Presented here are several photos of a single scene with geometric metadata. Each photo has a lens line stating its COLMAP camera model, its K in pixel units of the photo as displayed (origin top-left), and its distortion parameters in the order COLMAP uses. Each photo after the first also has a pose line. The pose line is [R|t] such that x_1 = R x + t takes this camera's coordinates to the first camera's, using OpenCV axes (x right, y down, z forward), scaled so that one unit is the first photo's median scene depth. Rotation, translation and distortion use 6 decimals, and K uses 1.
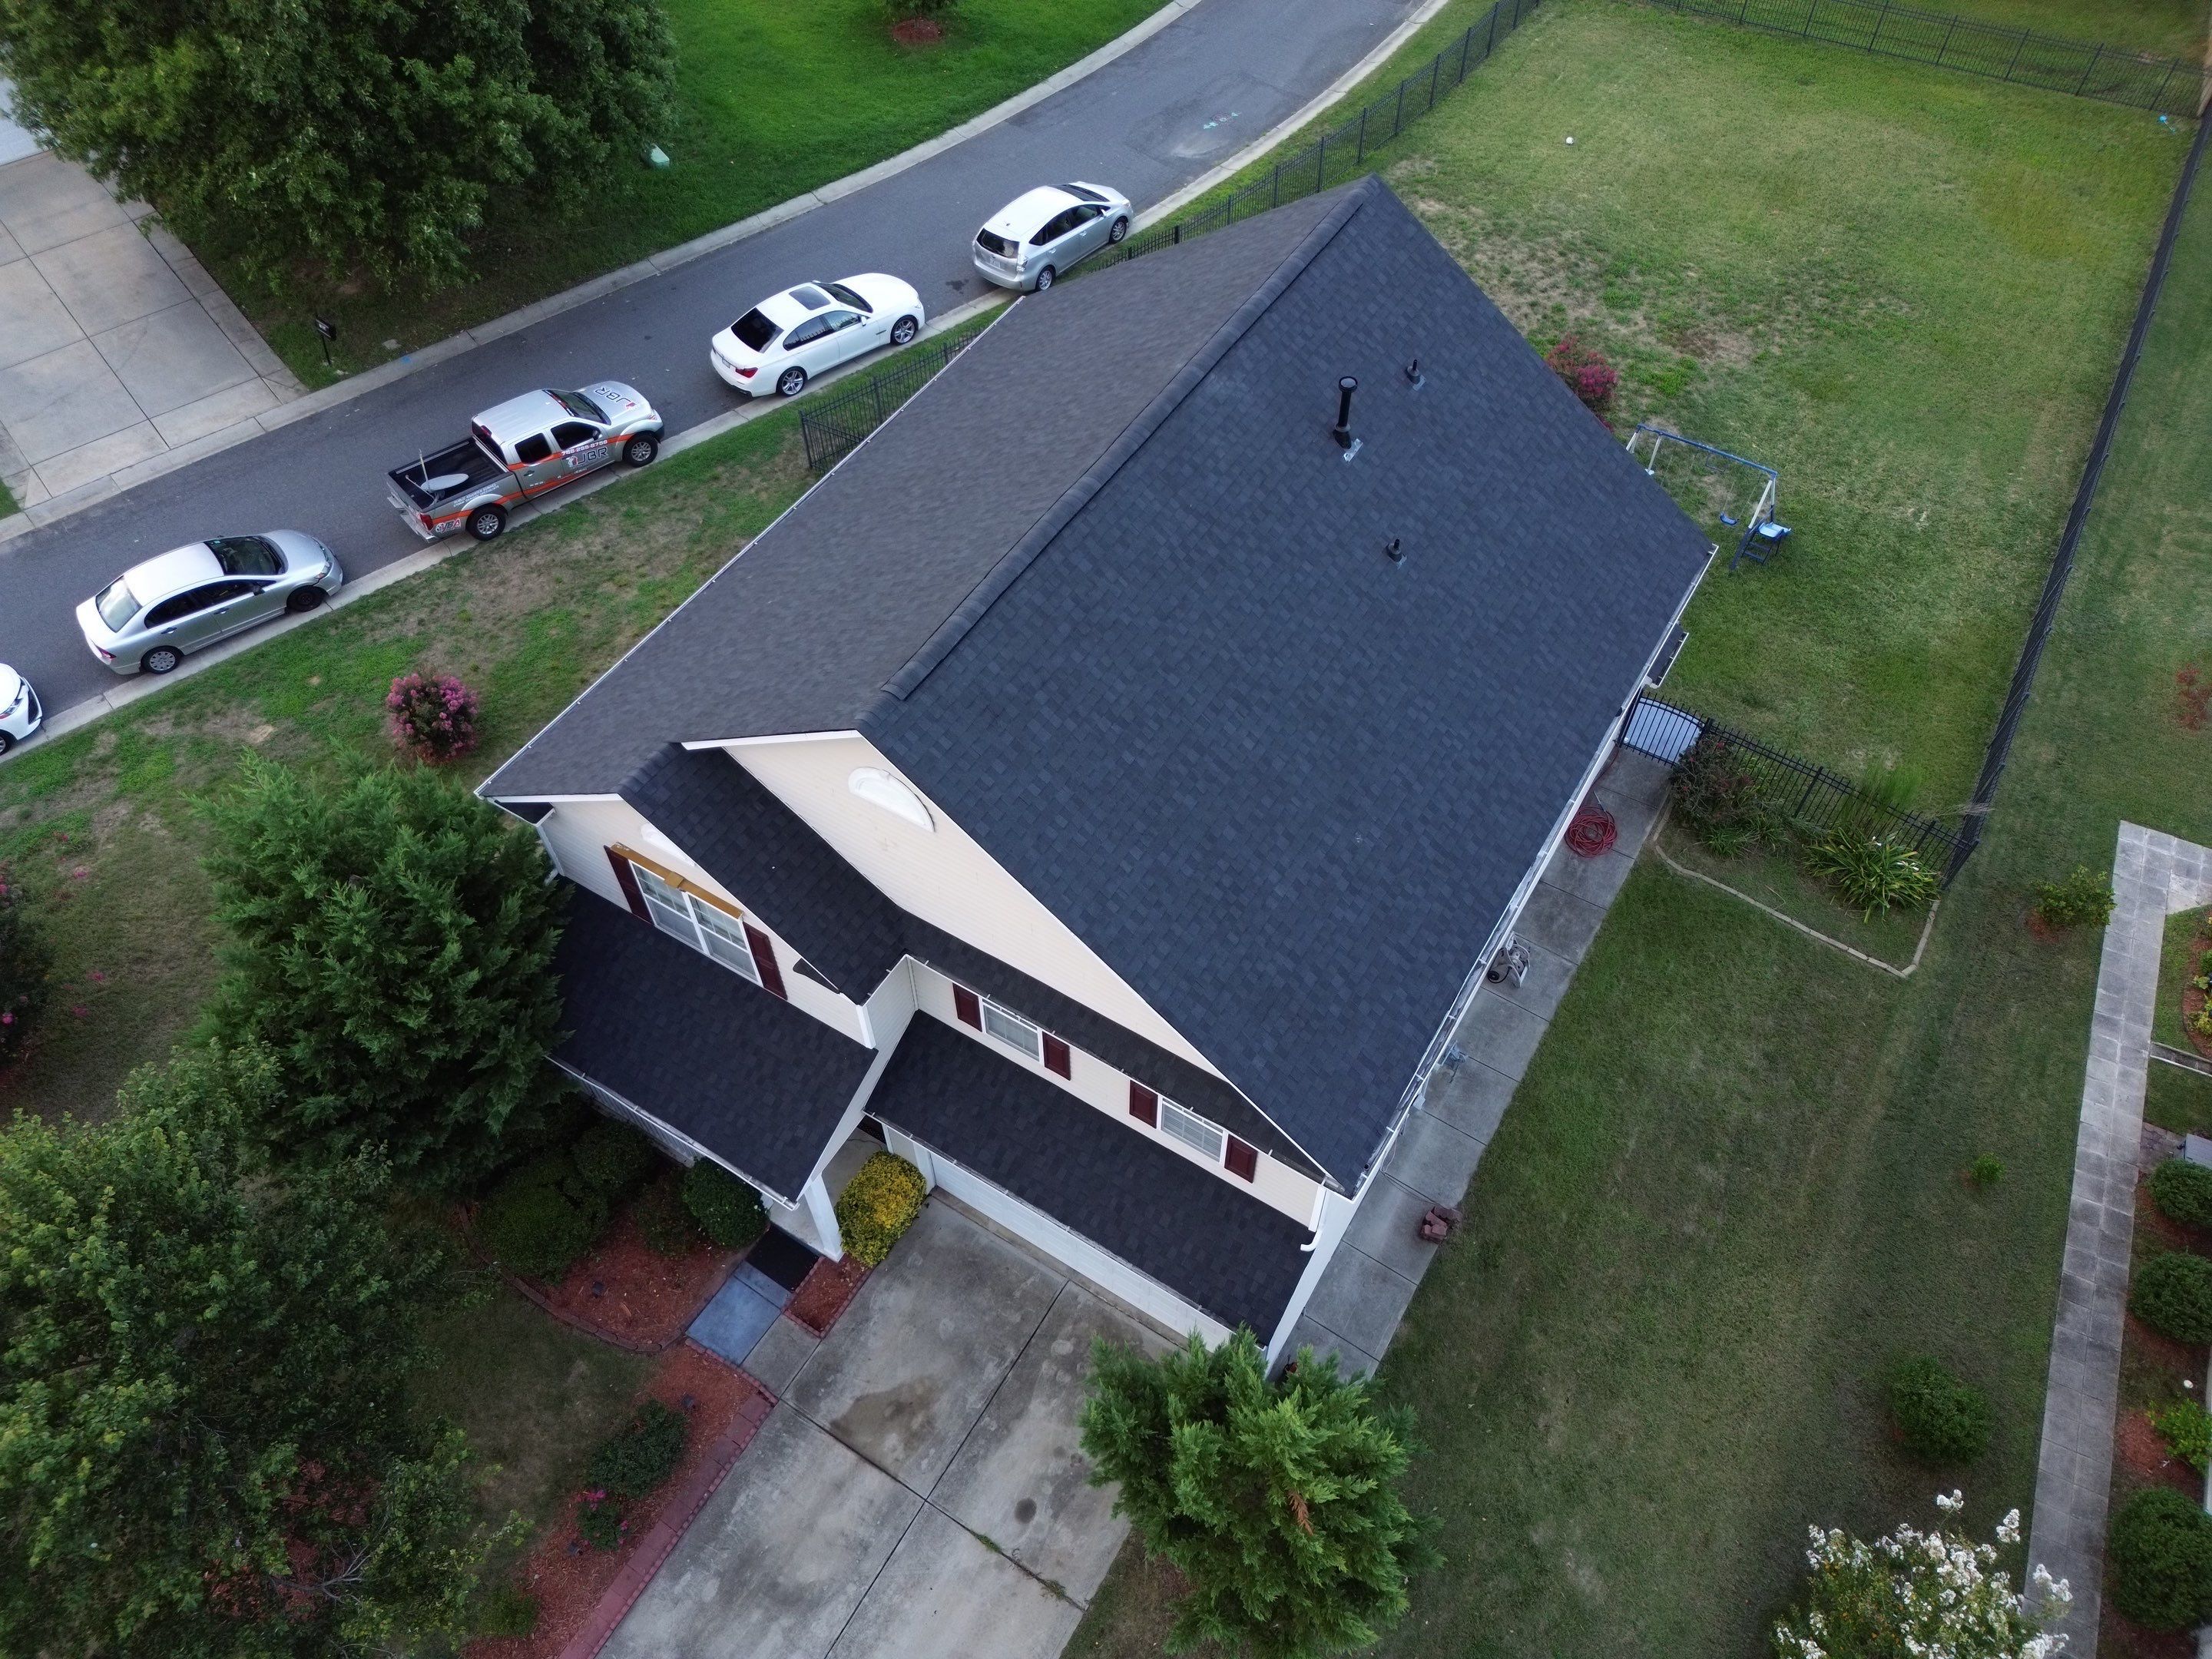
lens RADIAL K [[1537.0, 0, 1103.8], [0, 1537.0, 813.1], [0, 0, 1]] dist [0.050364, -0.038990]
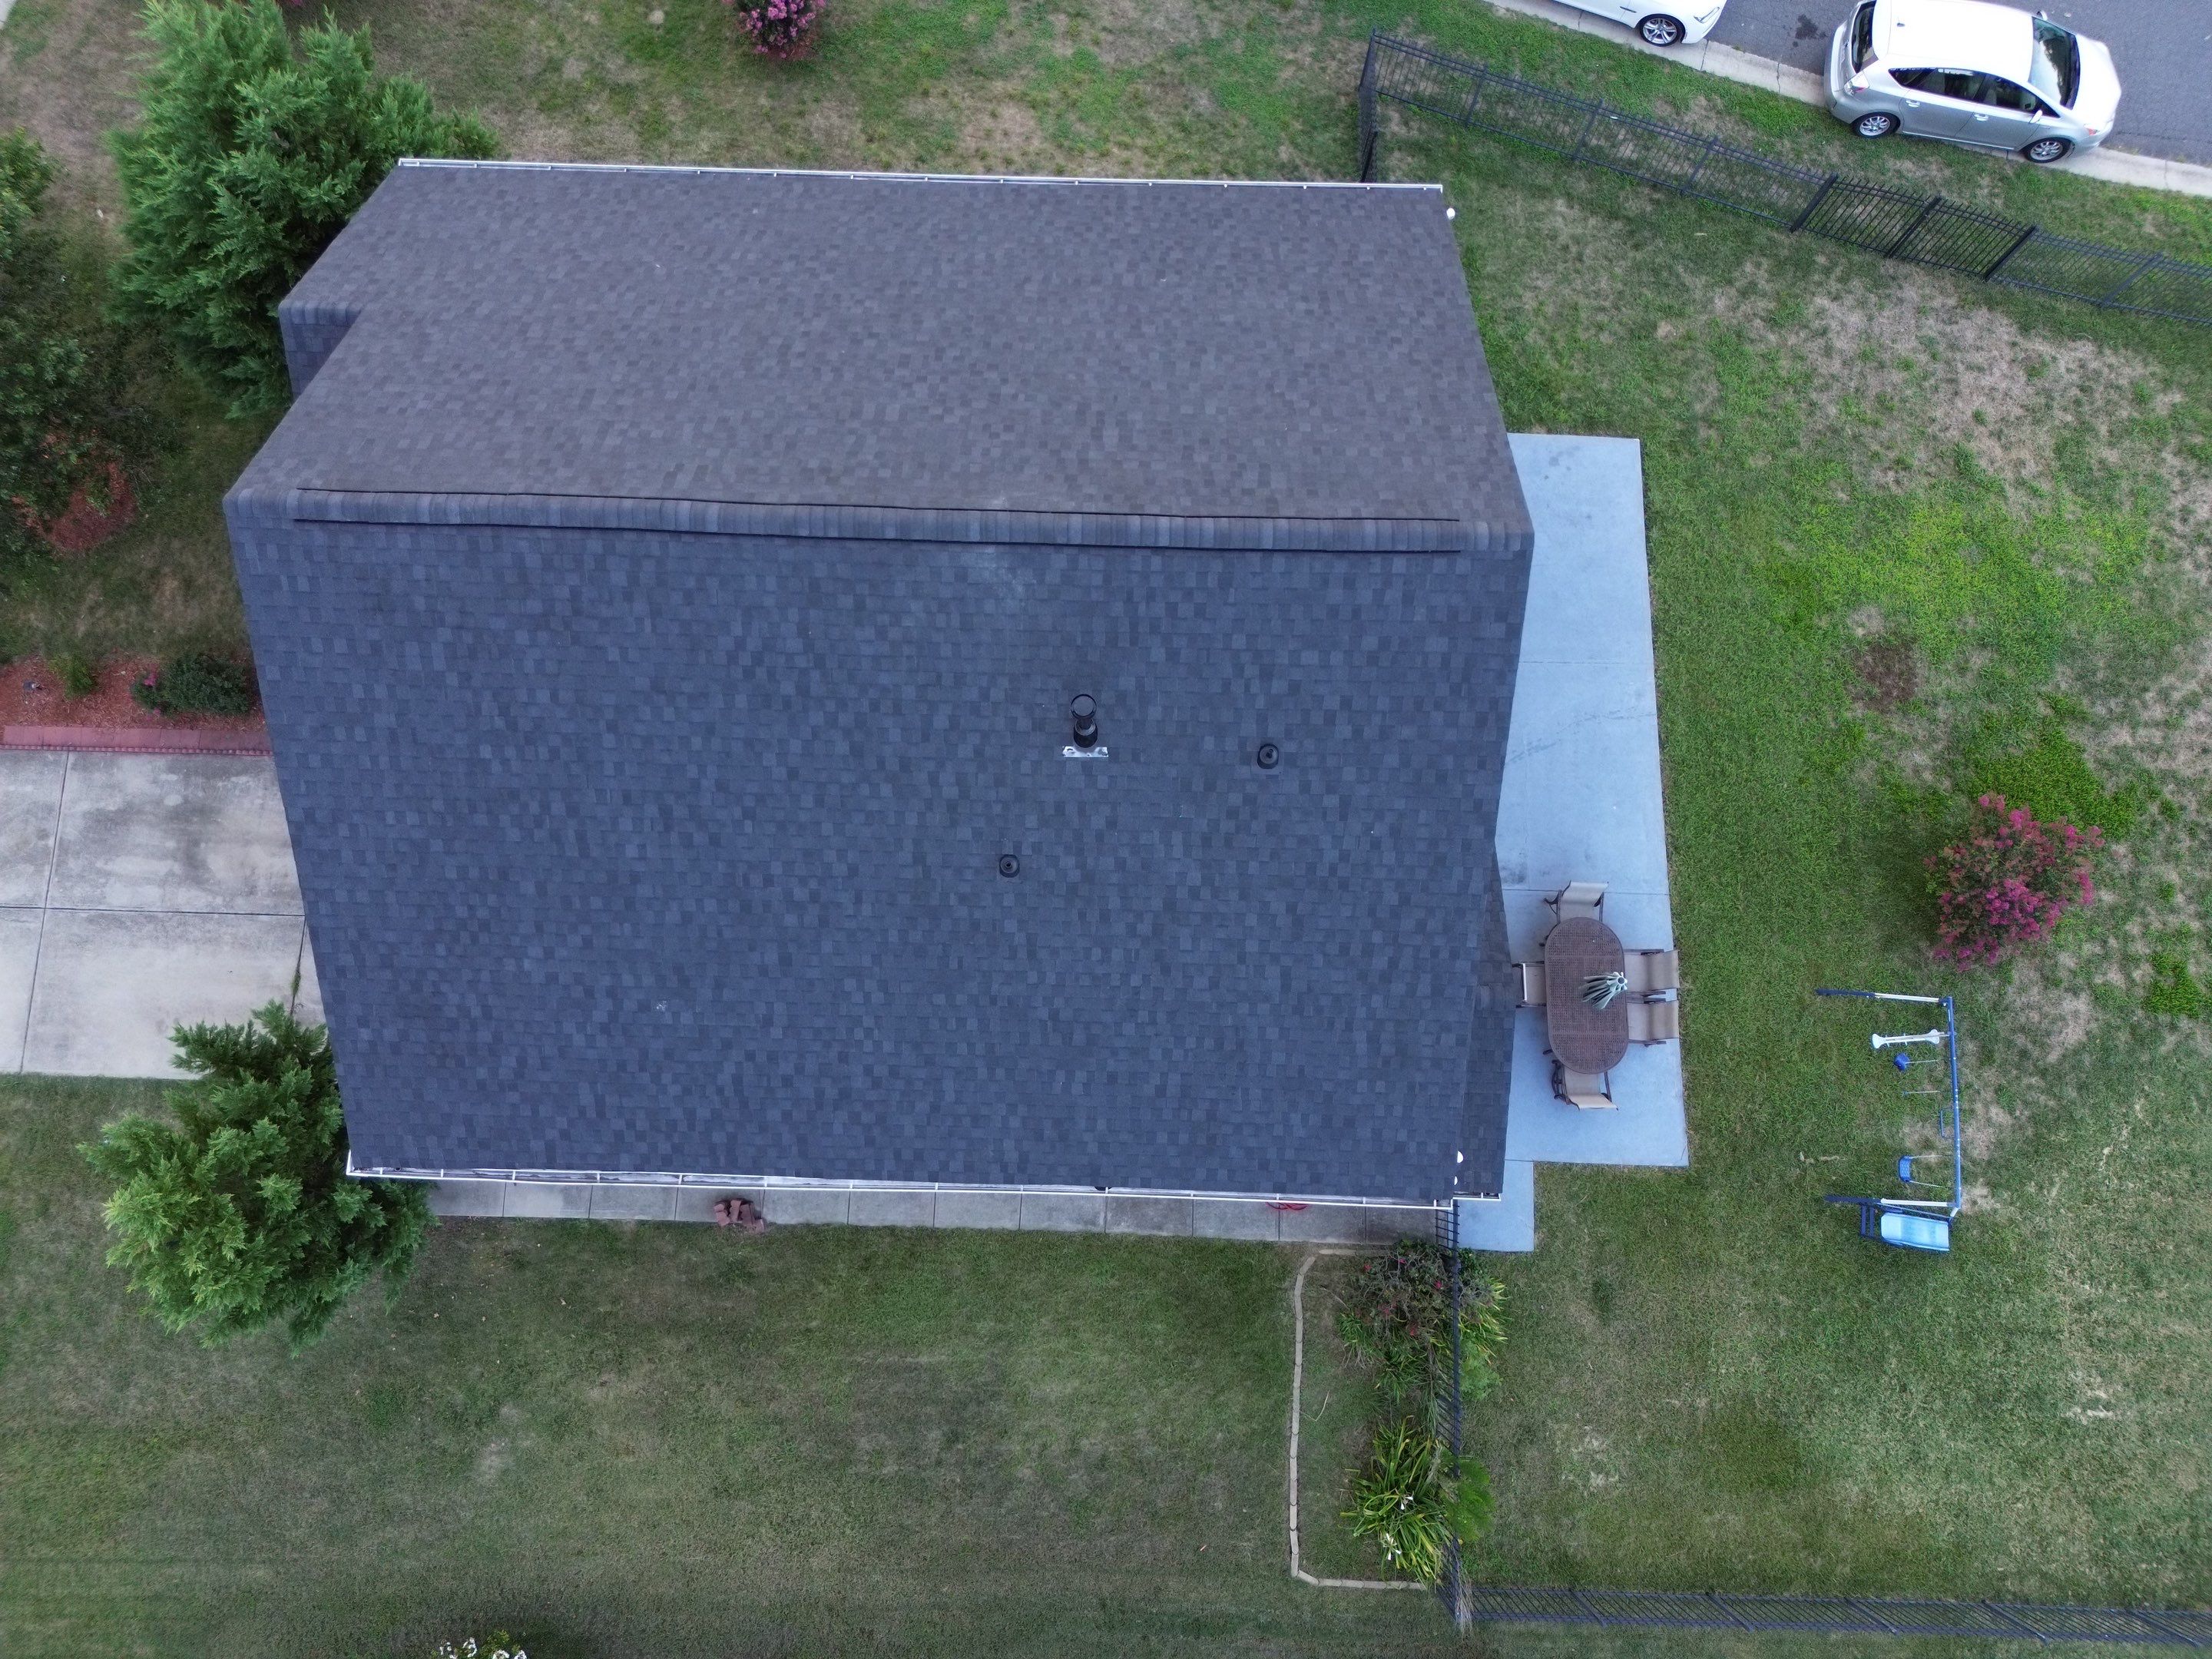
lens RADIAL K [[1537.0, 0, 1100.2], [0, 1537.0, 826.4], [0, 0, 1]] dist [0.050364, -0.038990]
pose [[0.500335, 0.850982, -0.159671, 0.228632], [-0.682360, 0.501066, 0.532276, -0.449588], [0.532963, -0.157362, 0.831377, 0.273367]]
